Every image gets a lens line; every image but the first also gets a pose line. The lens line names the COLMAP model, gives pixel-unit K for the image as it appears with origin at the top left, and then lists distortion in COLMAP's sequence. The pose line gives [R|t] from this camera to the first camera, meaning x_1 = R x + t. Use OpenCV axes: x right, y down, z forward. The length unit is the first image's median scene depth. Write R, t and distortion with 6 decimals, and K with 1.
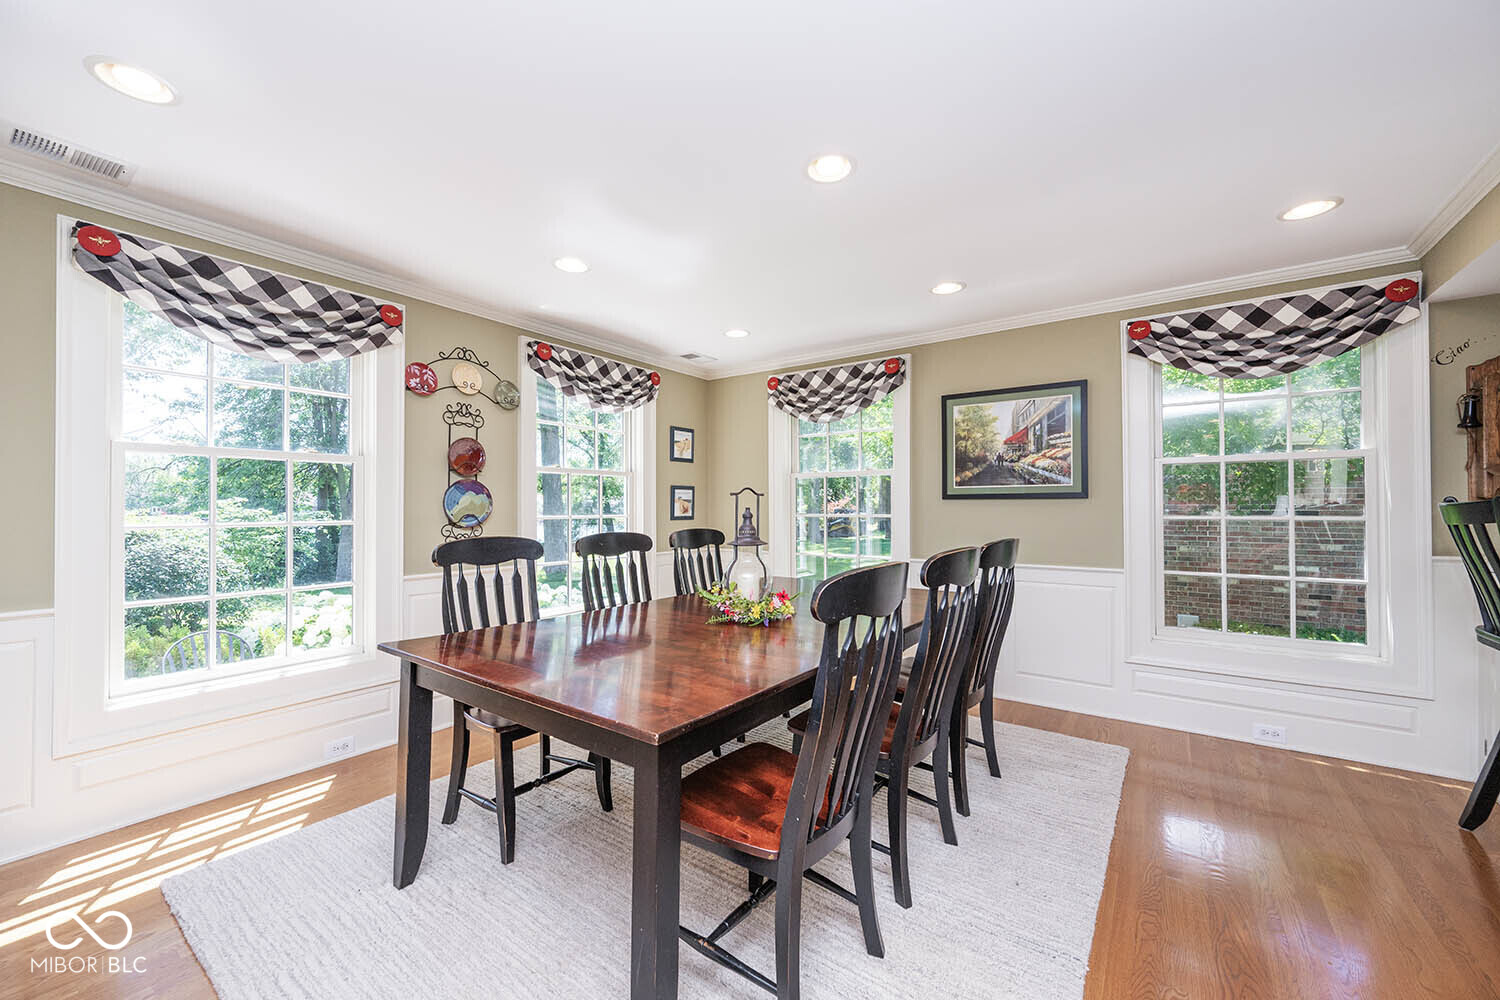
lens RADIAL K [[586.6, 0, 748.1], [0, 586.6, 503.3], [0, 0, 1]] dist [-0.001478, 0.000780]
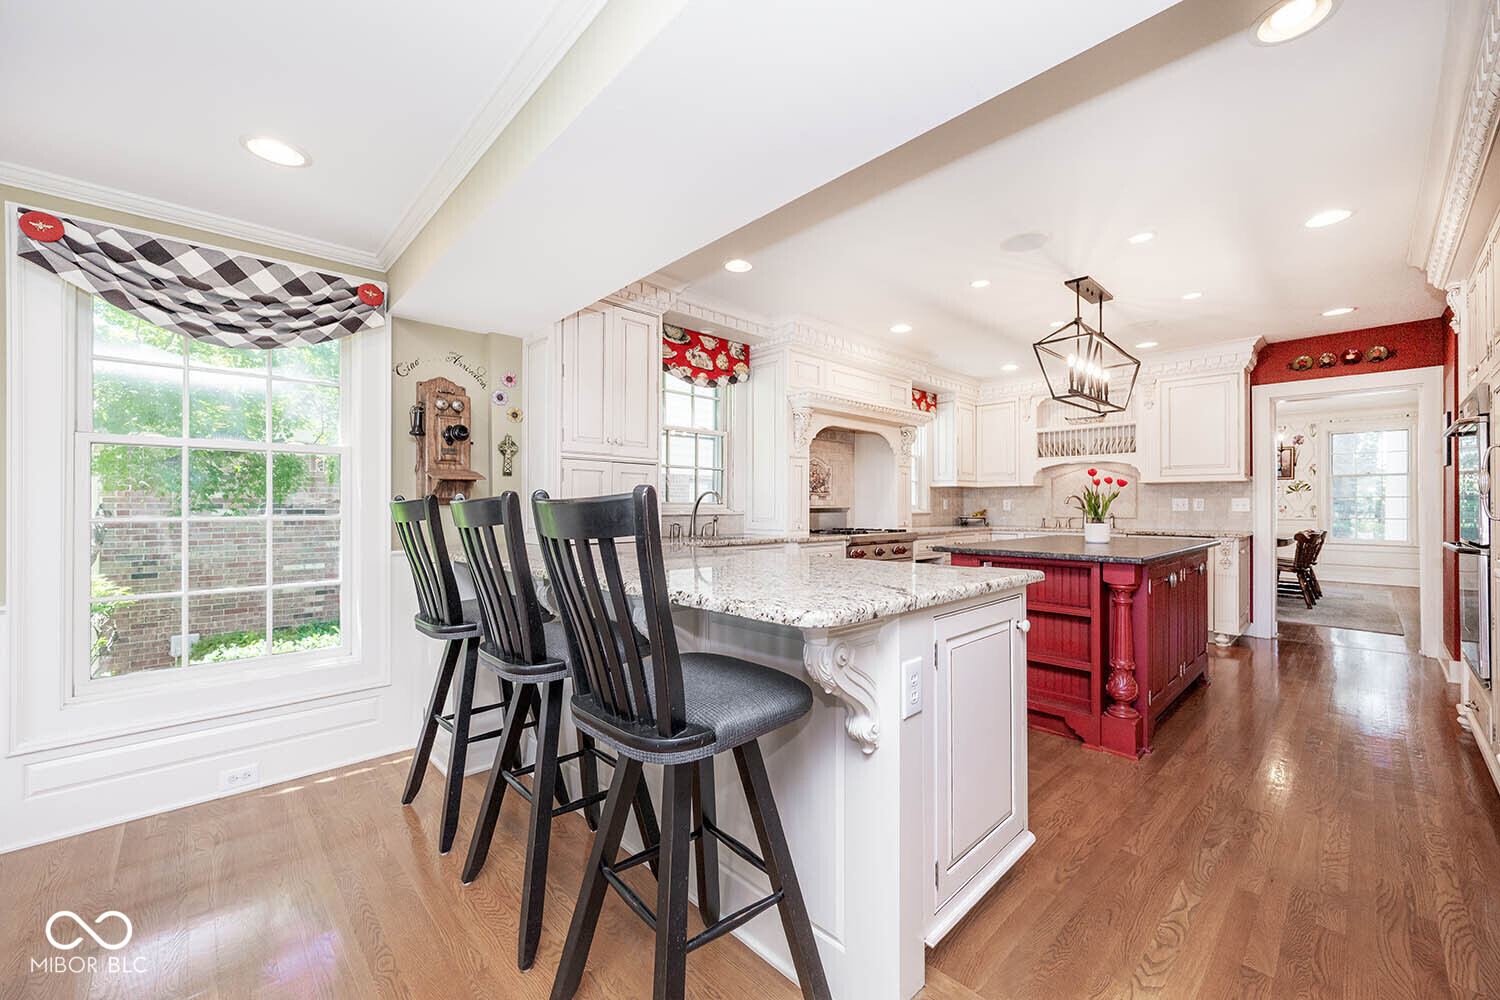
lens RADIAL K [[586.6, 0, 748.1], [0, 586.6, 503.3], [0, 0, 1]] dist [-0.001478, 0.000780]
pose [[0.192882, 0.006677, 0.981199, 0.206445], [-0.008696, 0.999949, -0.005095, 0.001640], [-0.981183, -0.007550, 0.192931, 0.131175]]
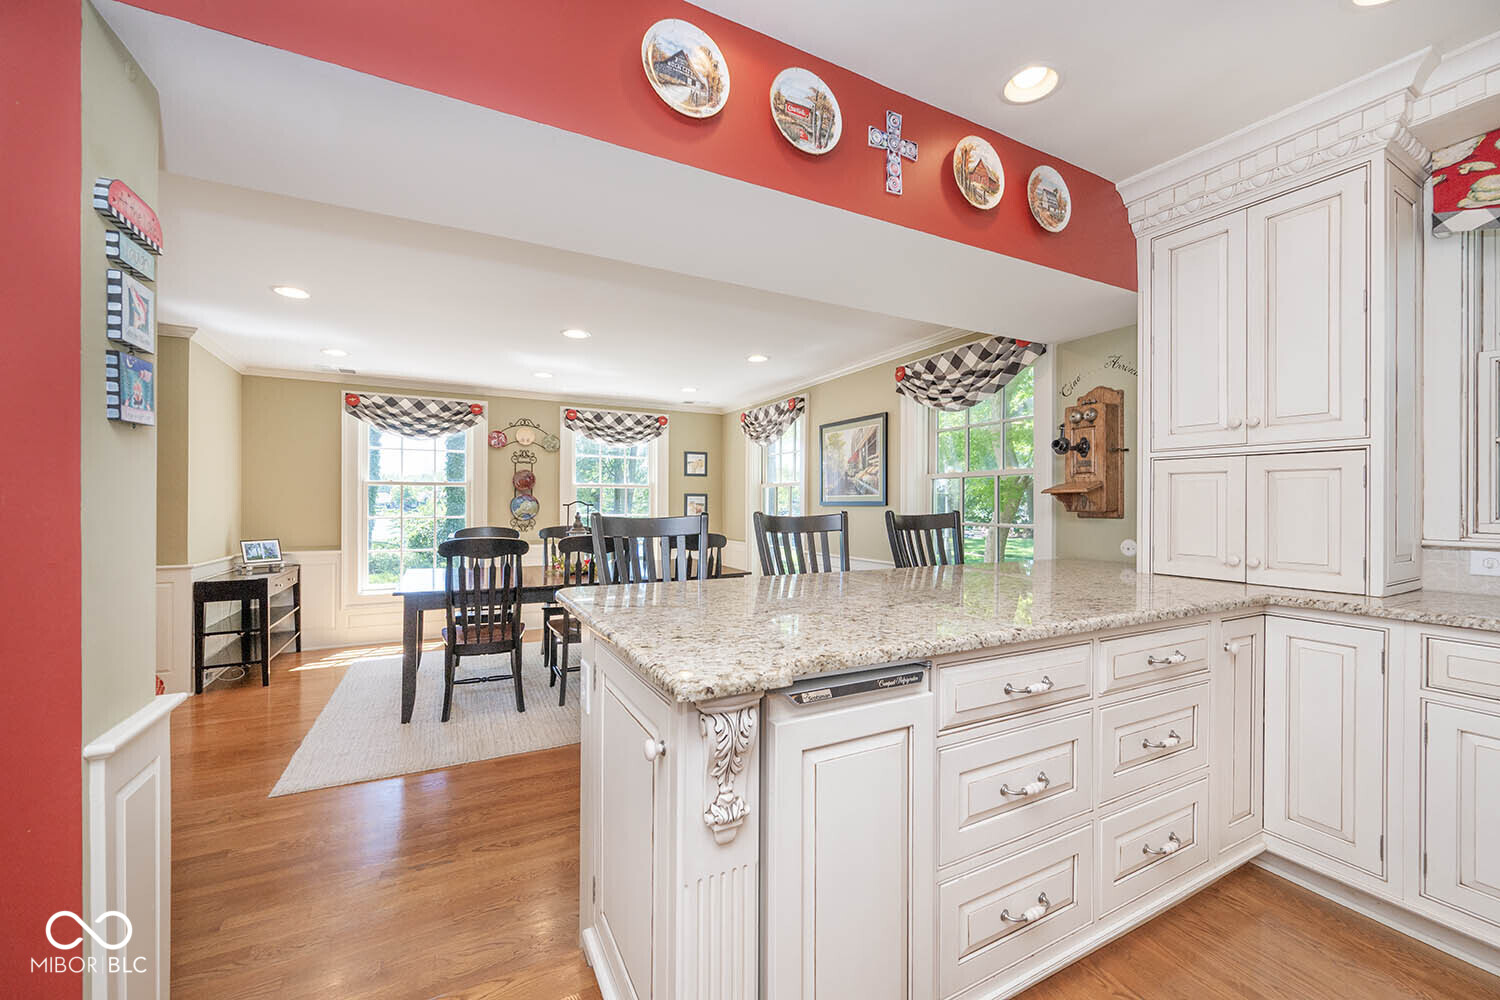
lens RADIAL K [[586.6, 0, 748.1], [0, 586.6, 503.3], [0, 0, 1]] dist [-0.001478, 0.000780]
pose [[0.892738, 0.002809, -0.450568, 1.010497], [0.000382, 0.999975, 0.006990, -0.027228], [0.450576, -0.006412, 0.892715, -0.295610]]
